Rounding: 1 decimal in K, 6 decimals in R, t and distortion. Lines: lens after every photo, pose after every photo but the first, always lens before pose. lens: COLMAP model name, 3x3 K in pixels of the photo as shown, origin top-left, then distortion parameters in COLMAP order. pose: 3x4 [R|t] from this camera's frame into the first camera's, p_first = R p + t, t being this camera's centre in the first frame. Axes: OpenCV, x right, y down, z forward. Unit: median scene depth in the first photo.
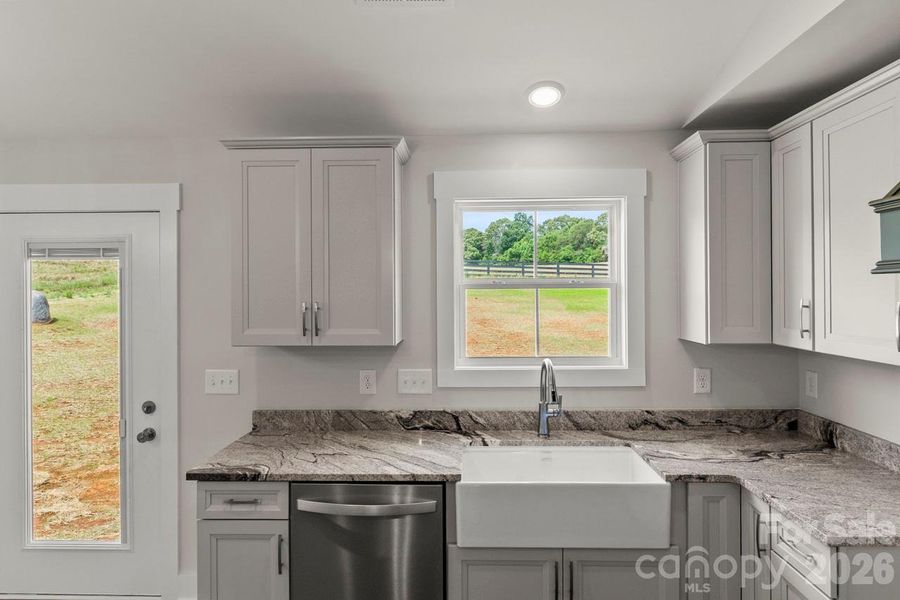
lens RADIAL K [[513.9, 0, 461.2], [0, 513.9, 289.4], [0, 0, 1]] dist [-0.000299, -0.001472]
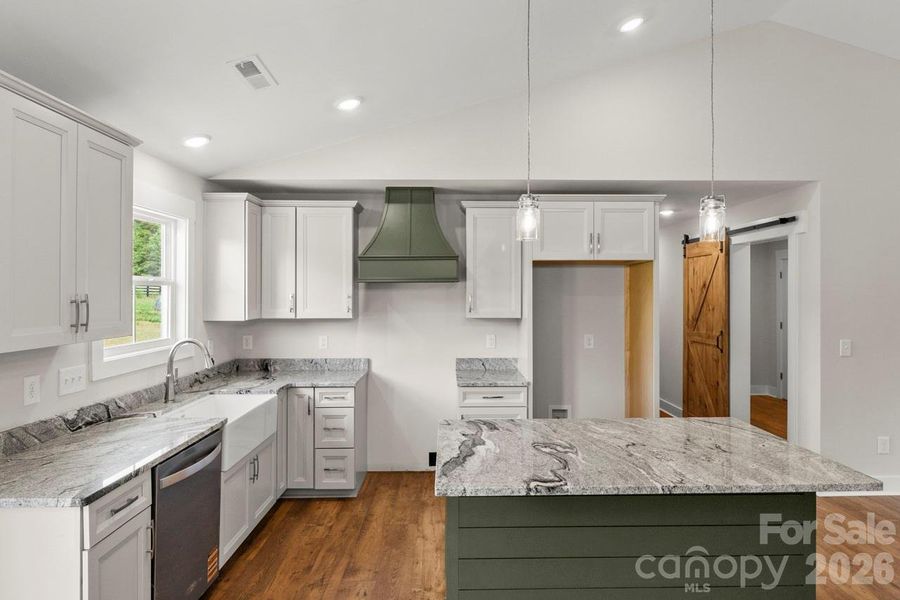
lens RADIAL K [[513.9, 0, 458.5], [0, 513.9, 291.1], [0, 0, 1]] dist [-0.000299, -0.001472]
pose [[-0.046031, 0.010361, 0.998886, -1.087459], [-0.003549, 0.999938, -0.010536, 0.023459], [-0.998934, -0.004030, -0.045992, 0.339868]]
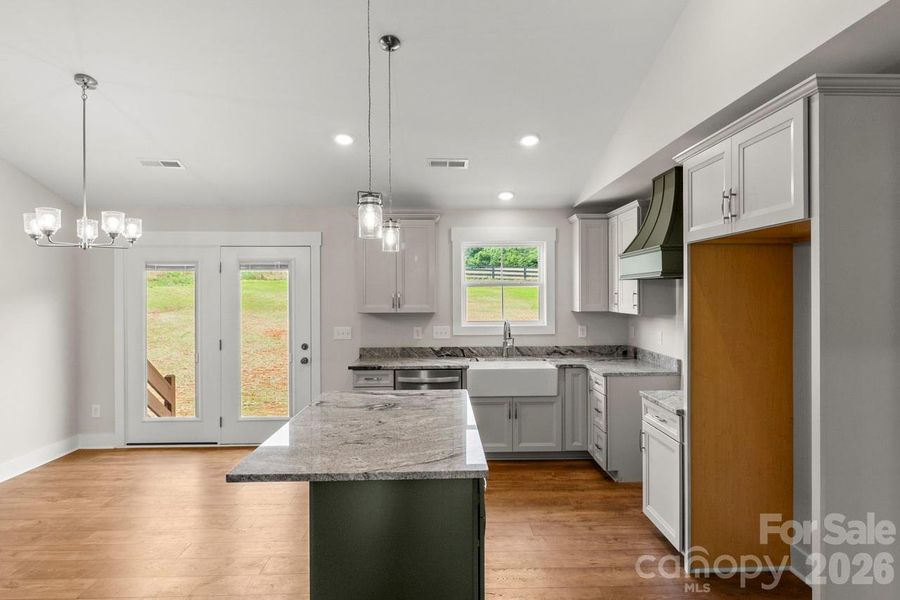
lens RADIAL K [[507.4, 0, 462.6], [0, 507.4, 290.6], [0, 0, 1]] dist [-0.001036, 0.001069]
pose [[0.998156, 0.001906, 0.060668, -0.130394], [-0.001820, 0.999997, -0.001481, 0.019216], [-0.060671, 0.001368, 0.998157, -0.989167]]
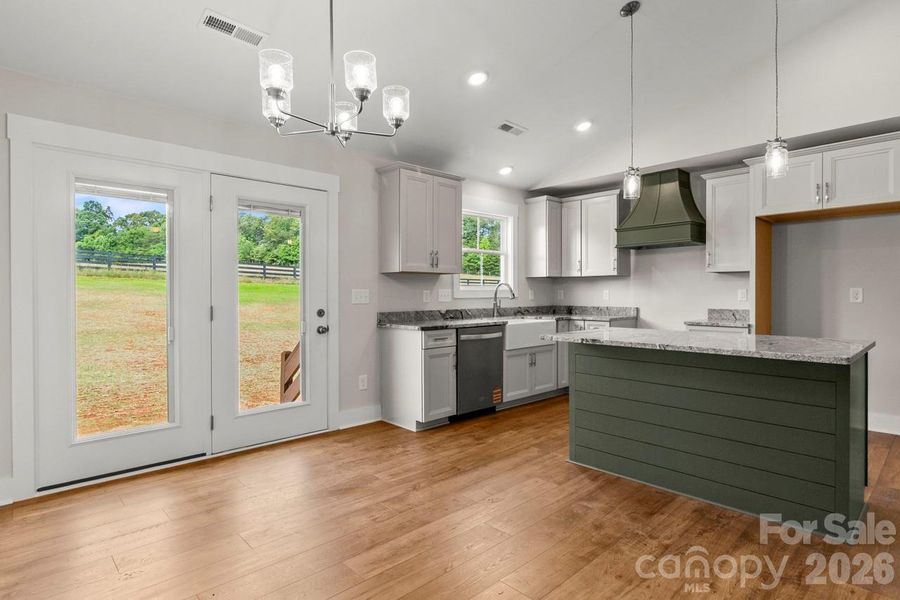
lens RADIAL K [[478.5, 0, 462.0], [0, 478.5, 294.6], [0, 0, 1]] dist [0.004696, 0.000076]
pose [[0.701543, 0.000083, 0.712627, -1.402635], [-0.003153, 0.999991, 0.002987, 0.171815], [-0.712620, -0.004343, 0.701537, -0.370025]]
